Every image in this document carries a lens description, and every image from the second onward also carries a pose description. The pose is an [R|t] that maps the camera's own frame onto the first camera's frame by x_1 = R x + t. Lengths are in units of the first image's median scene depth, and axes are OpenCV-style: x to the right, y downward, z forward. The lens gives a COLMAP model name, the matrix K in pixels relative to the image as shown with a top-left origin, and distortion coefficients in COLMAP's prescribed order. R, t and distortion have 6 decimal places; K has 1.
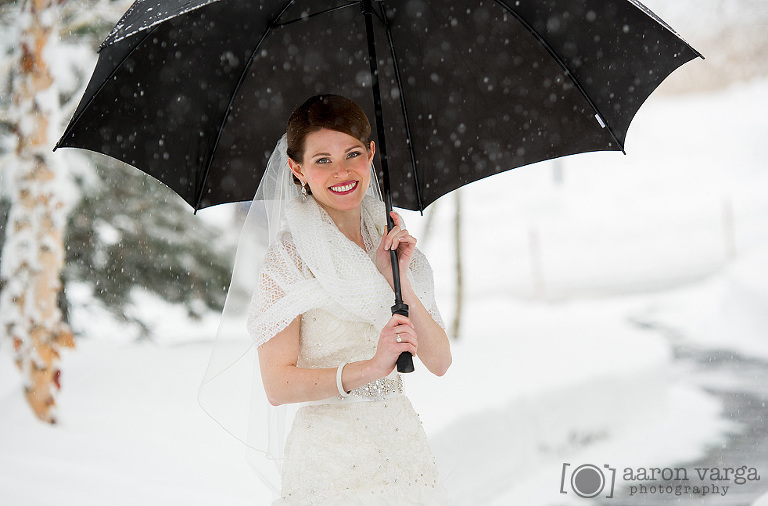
lens RADIAL K [[3136.0, 0, 382.1], [0, 3136.0, 252.2], [0, 0, 1]] dist [0.489723, 0.000000]
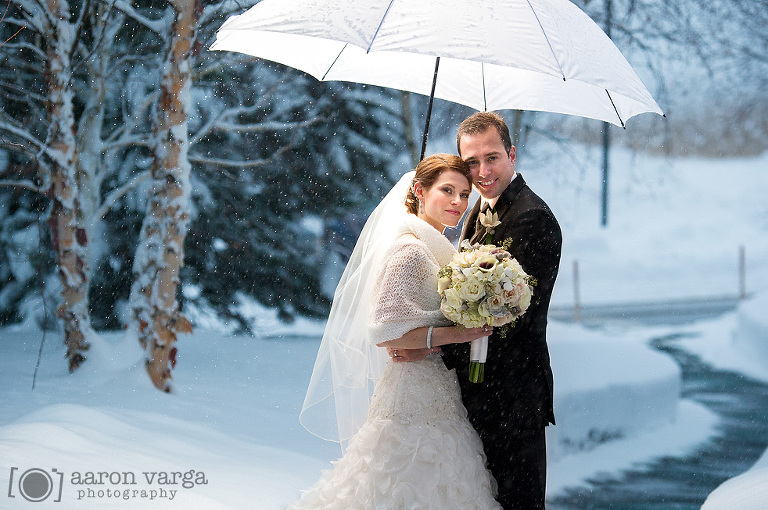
lens RADIAL K [[3011.4, 0, 419.1], [0, 3011.4, 246.0], [0, 0, 1]] dist [0.176274, 0.000000]
pose [[0.997996, 0.060691, -0.017917, 0.012224], [-0.060908, 0.998073, -0.011816, 0.004987], [0.017165, 0.012883, 0.999770, -0.184079]]
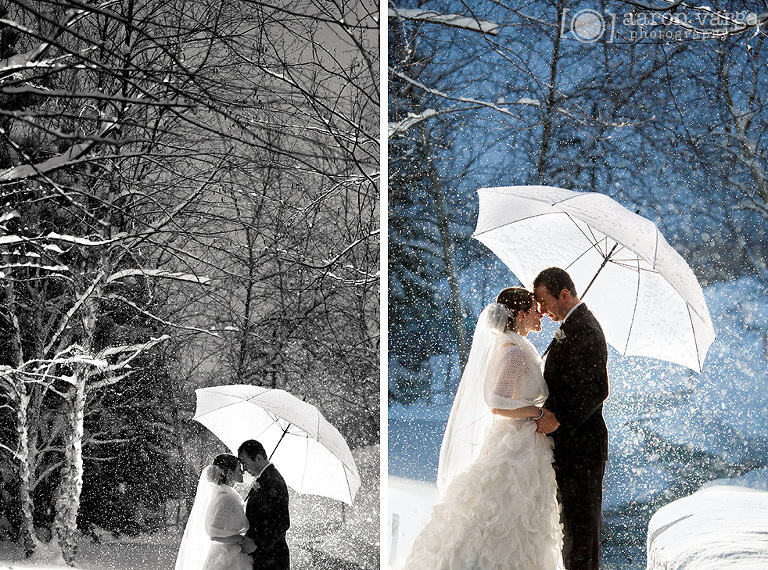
lens RADIAL K [[2360.4, 0, 384.1], [0, 2360.4, 285.3], [0, 0, 1]] dist [-0.118938, 0.000000]
pose [[0.995998, 0.053088, 0.071905, 0.002871], [-0.045244, 0.993268, -0.106639, 0.018135], [-0.077082, 0.102959, 0.991694, -1.001903]]
